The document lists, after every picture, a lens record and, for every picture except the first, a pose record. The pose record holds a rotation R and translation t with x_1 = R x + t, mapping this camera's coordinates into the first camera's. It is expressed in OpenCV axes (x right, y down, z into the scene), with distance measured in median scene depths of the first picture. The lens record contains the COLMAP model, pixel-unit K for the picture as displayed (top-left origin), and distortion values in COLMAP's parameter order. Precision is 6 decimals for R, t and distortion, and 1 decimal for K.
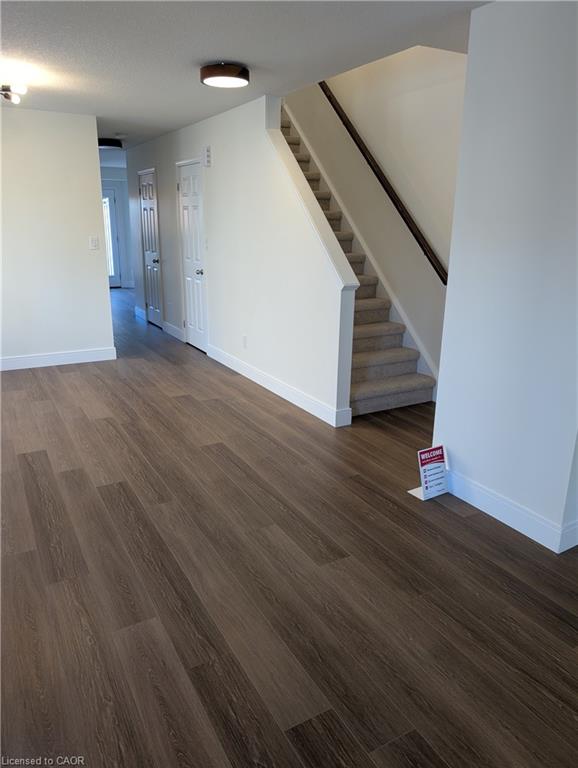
lens RADIAL K [[551.5, 0, 286.4], [0, 551.5, 382.2], [0, 0, 1]] dist [0.023690, -0.019010]
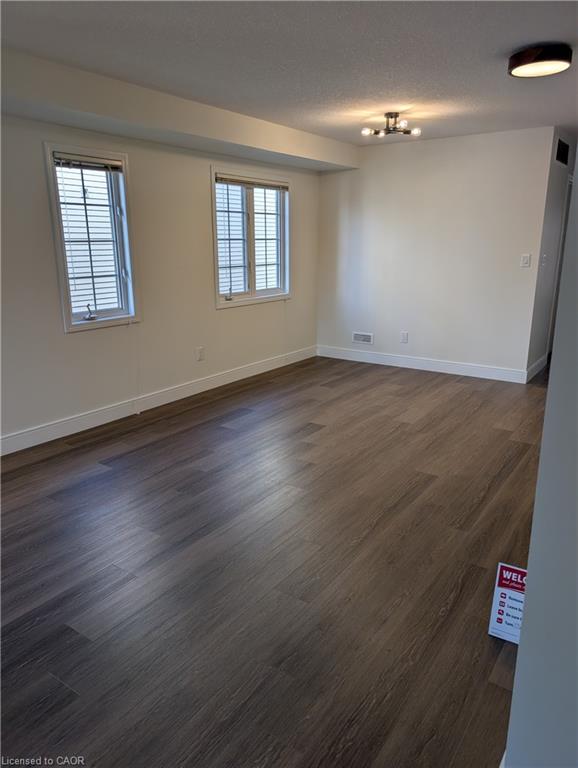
lens RADIAL K [[551.5, 0, 288.7], [0, 551.5, 386.2], [0, 0, 1]] dist [0.023690, -0.019010]
pose [[0.442964, 0.224150, -0.868067, 0.623076], [-0.250926, 0.960541, 0.119983, -0.095808], [0.860708, 0.164672, 0.481730, 0.374282]]
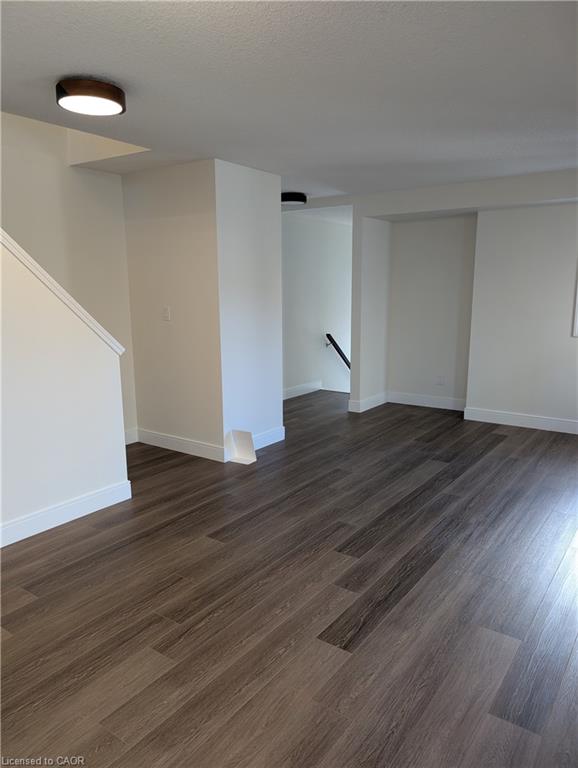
lens RADIAL K [[551.5, 0, 288.7], [0, 551.5, 385.0], [0, 0, 1]] dist [0.023690, -0.019010]
pose [[-0.417500, -0.168080, 0.892997, -1.061213], [0.261187, 0.919074, 0.295100, -0.387111], [-0.870331, 0.356444, -0.339813, 1.280695]]
